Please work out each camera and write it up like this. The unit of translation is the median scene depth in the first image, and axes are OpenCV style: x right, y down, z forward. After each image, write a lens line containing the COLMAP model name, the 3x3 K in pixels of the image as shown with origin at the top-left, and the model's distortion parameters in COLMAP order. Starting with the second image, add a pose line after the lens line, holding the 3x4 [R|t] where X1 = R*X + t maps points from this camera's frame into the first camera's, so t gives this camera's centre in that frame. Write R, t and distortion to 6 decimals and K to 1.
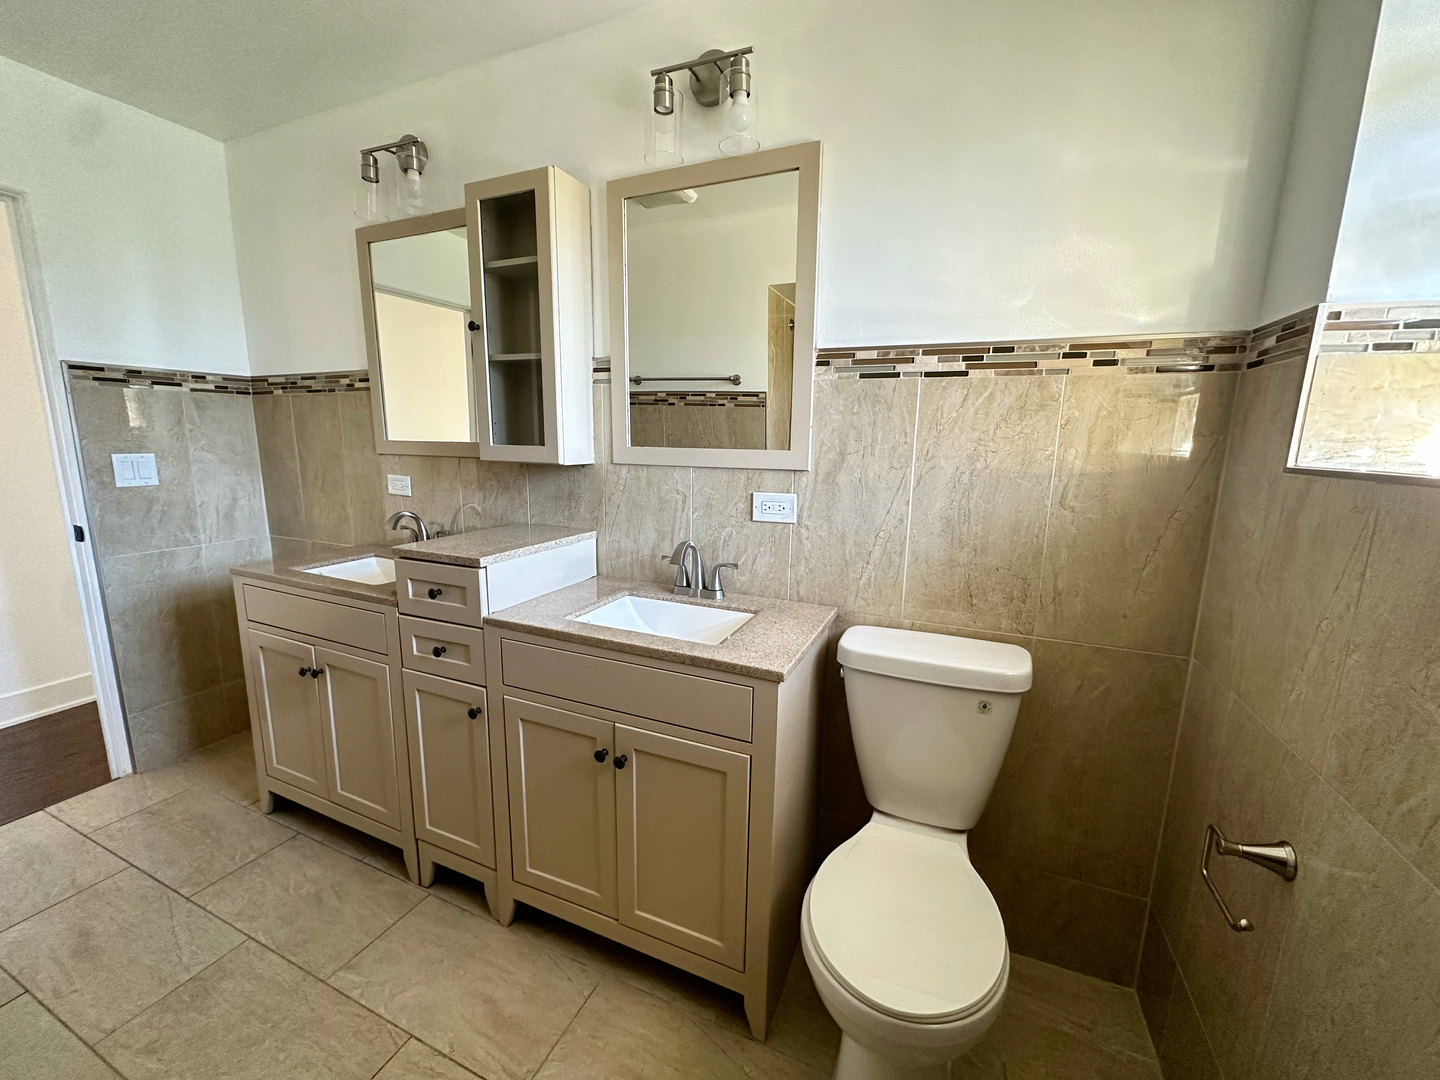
lens RADIAL K [[561.0, 0, 723.0], [0, 561.0, 538.7], [0, 0, 1]] dist [0.000050, -0.000069]
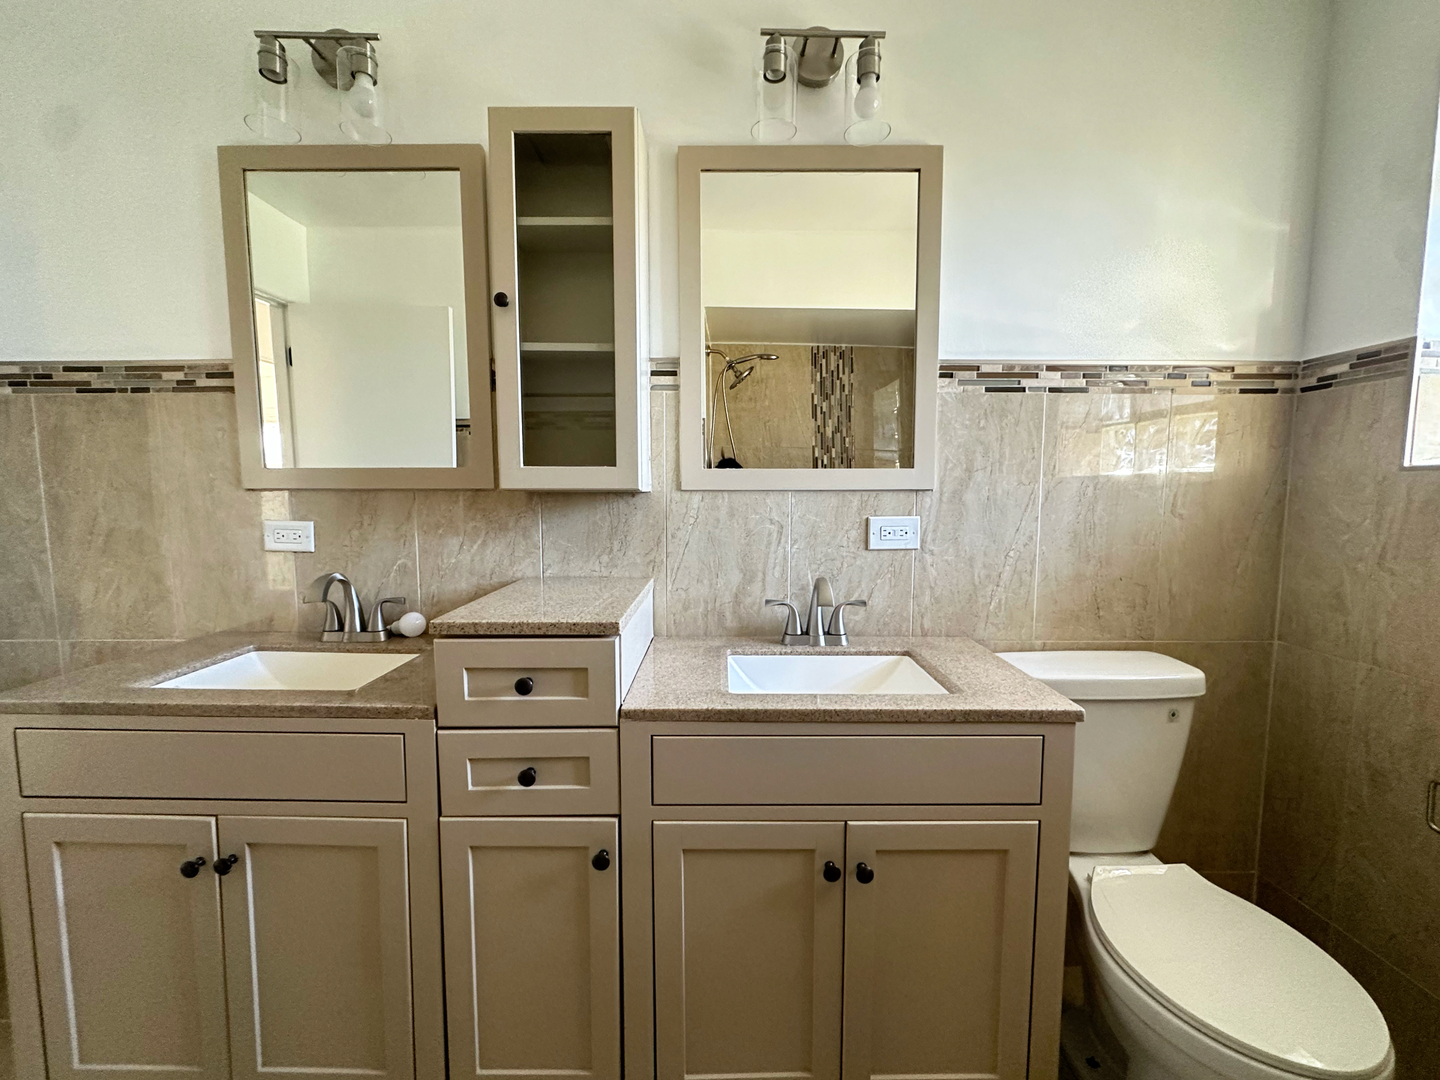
lens RADIAL K [[575.2, 0, 720.0], [0, 575.2, 540.0], [0, 0, 1]] dist [0.000000, -0.000056]
pose [[0.920462, -0.049937, 0.387629, -0.542961], [0.083230, 0.994099, -0.069572, -0.003935], [-0.381867, 0.096301, 0.919186, 0.282556]]
